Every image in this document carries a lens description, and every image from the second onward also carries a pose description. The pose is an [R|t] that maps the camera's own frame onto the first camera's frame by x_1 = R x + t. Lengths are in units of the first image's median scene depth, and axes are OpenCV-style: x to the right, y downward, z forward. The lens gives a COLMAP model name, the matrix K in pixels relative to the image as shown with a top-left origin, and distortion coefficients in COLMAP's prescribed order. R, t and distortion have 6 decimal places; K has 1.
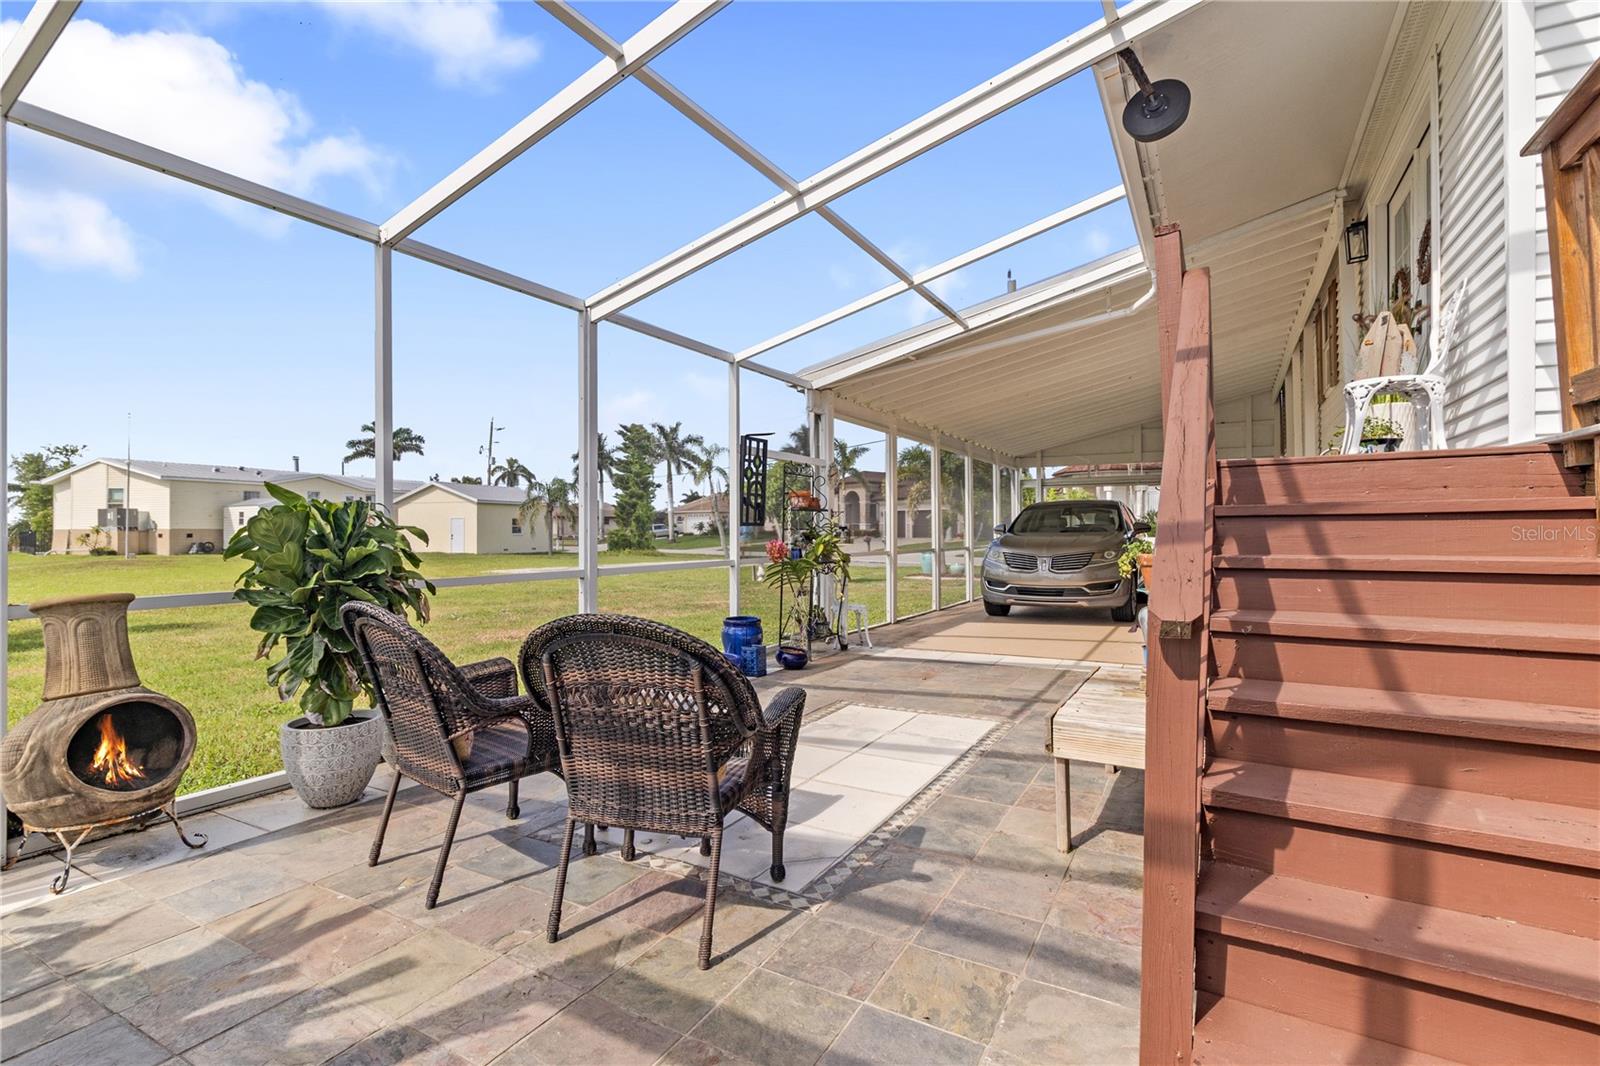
lens RADIAL K [[755.5, 0, 792.0], [0, 755.5, 526.3], [0, 0, 1]] dist [-0.001044, -0.000156]
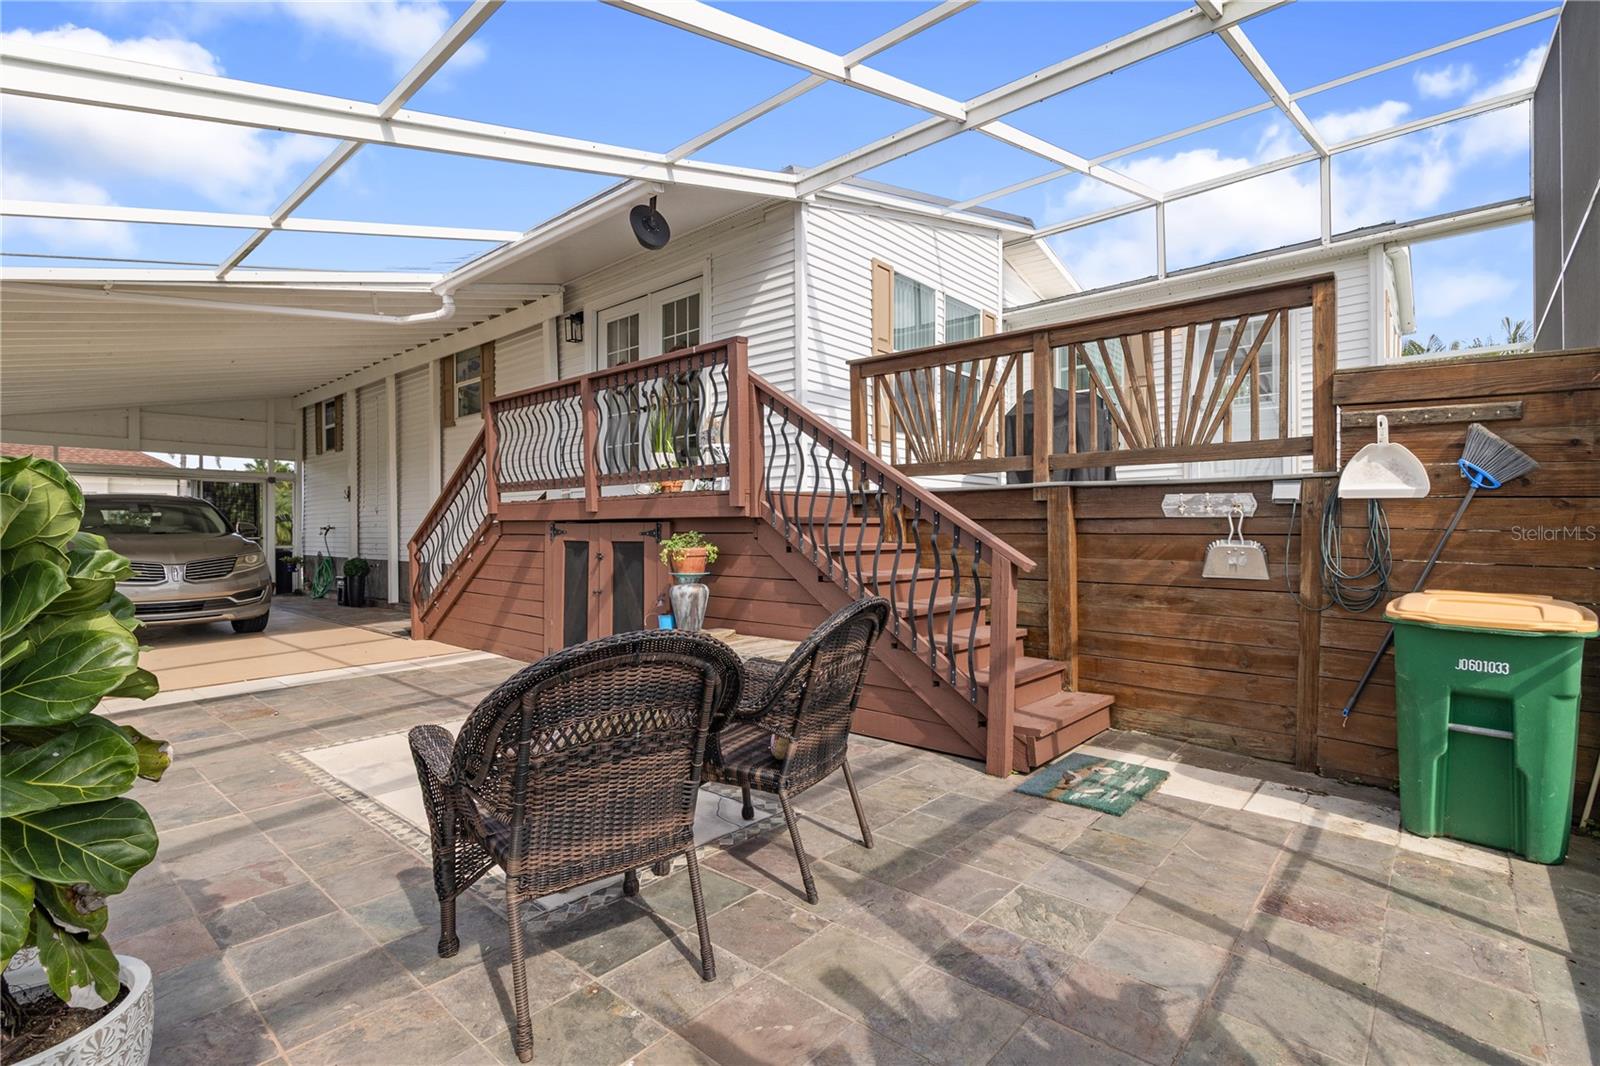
lens RADIAL K [[755.5, 0, 792.0], [0, 755.5, 526.3], [0, 0, 1]] dist [-0.001044, -0.000156]
pose [[0.192629, 0.007438, 0.981244, -0.337657], [-0.005434, 0.999964, -0.006513, 0.001468], [-0.981257, -0.004078, 0.192662, 0.196362]]
